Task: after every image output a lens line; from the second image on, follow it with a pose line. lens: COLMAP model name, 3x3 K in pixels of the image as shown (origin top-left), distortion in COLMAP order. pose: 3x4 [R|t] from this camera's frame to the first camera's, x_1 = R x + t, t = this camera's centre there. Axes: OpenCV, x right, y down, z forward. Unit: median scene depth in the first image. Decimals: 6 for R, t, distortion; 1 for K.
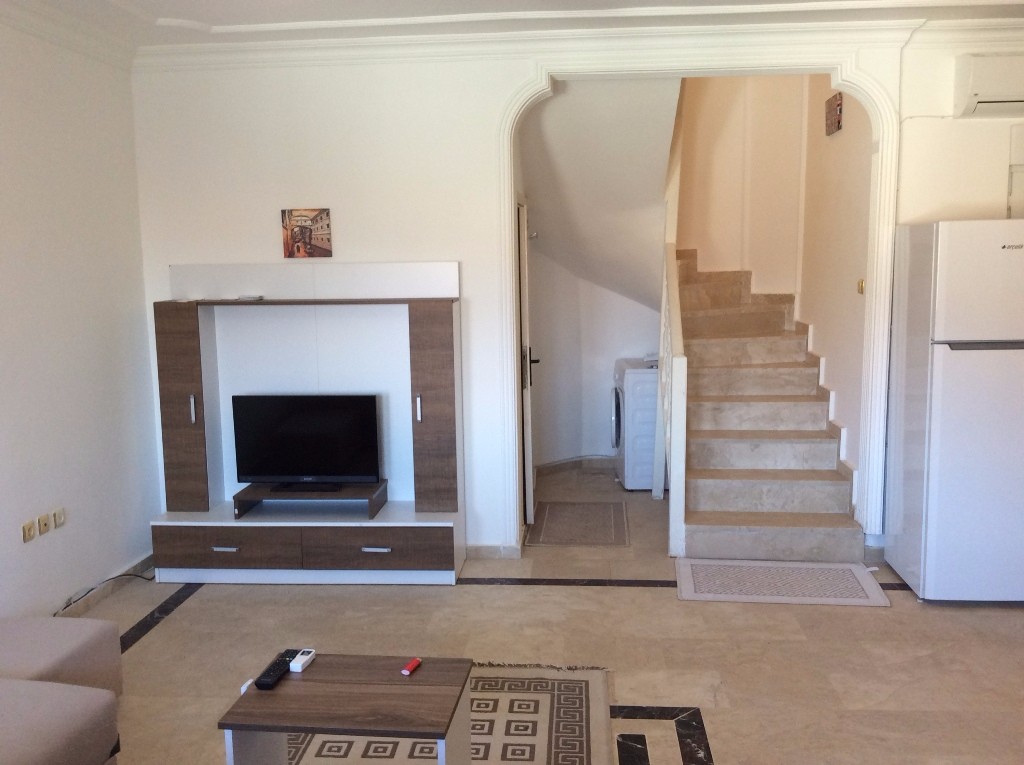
lens RADIAL K [[946.2, 0, 510.2], [0, 946.2, 379.8], [0, 0, 1]] dist [0.015658, 0.000000]
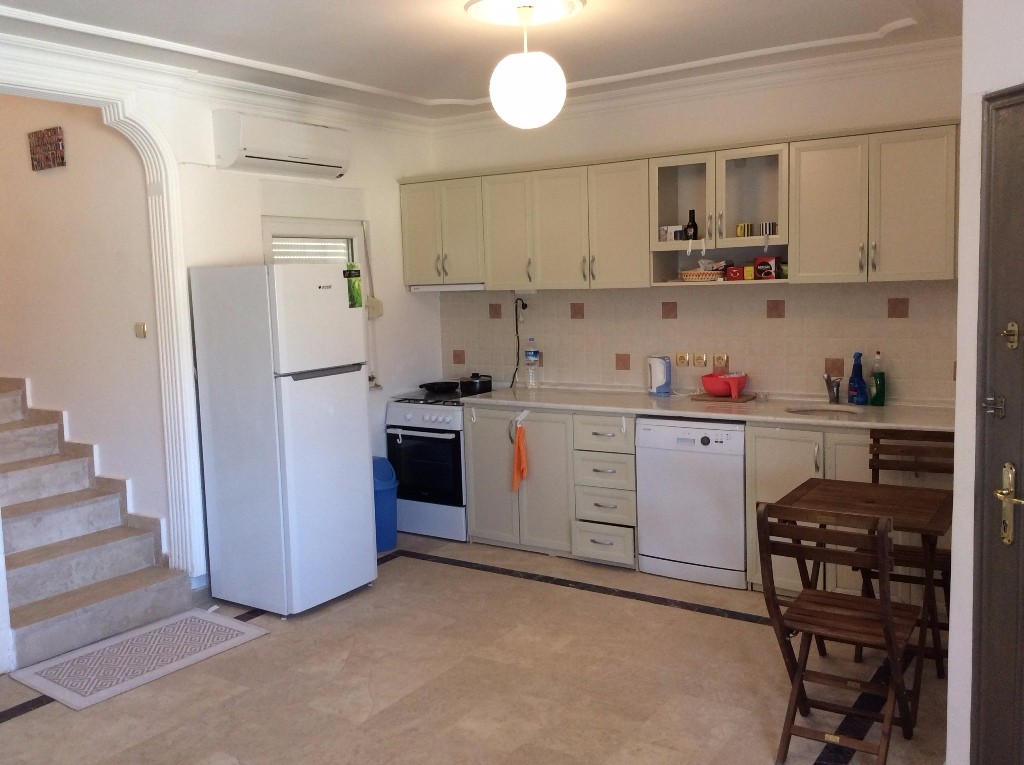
lens RADIAL K [[946.2, 0, 509.1], [0, 946.2, 384.3], [0, 0, 1]] dist [0.015658, 0.000000]
pose [[0.493898, -0.104841, 0.863176, -0.293135], [0.141294, 0.989187, 0.039300, -0.029068], [-0.857963, 0.102551, 0.503371, 0.196058]]
